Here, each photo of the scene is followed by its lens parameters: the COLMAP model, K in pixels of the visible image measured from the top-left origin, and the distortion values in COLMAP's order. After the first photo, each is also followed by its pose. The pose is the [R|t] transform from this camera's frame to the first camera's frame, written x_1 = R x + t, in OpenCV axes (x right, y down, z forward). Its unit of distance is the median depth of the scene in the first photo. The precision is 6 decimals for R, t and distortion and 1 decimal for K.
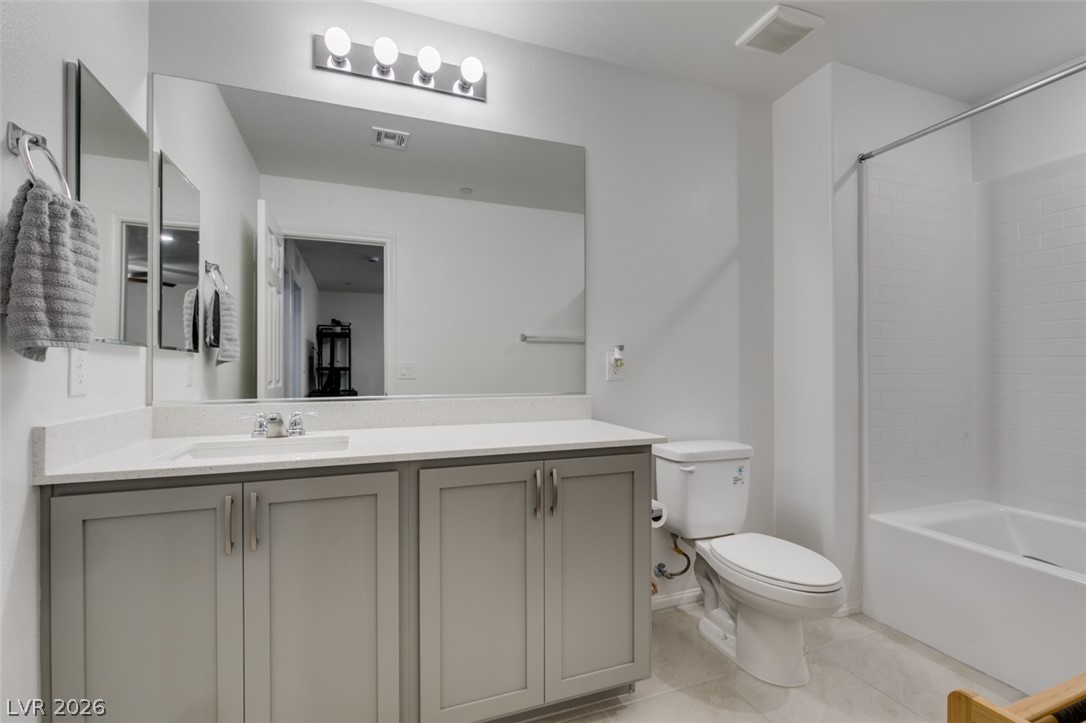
lens RADIAL K [[485.8, 0, 551.9], [0, 485.8, 367.2], [0, 0, 1]] dist [0.006357, -0.002129]
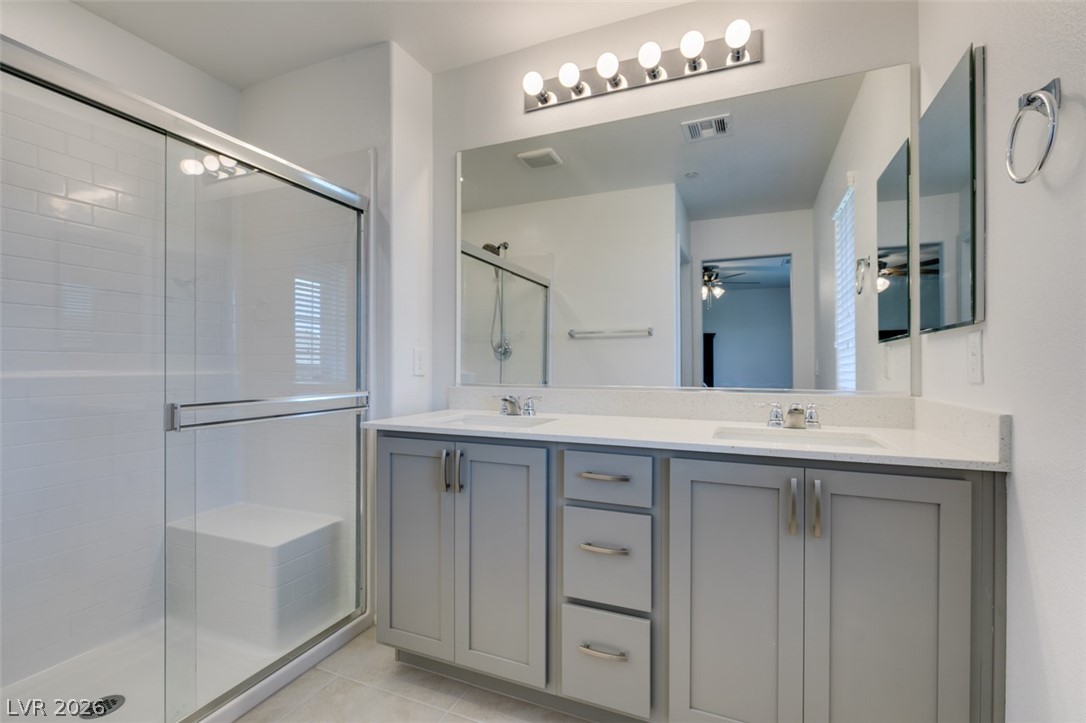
lens RADIAL K [[485.8, 0, 550.8], [0, 485.8, 360.5], [0, 0, 1]] dist [0.006357, -0.002129]
pose [[0.730449, 0.003723, -0.682957, 0.239441], [0.001042, 0.999978, 0.006565, -0.000216], [0.682967, -0.005507, 0.730429, 0.090802]]
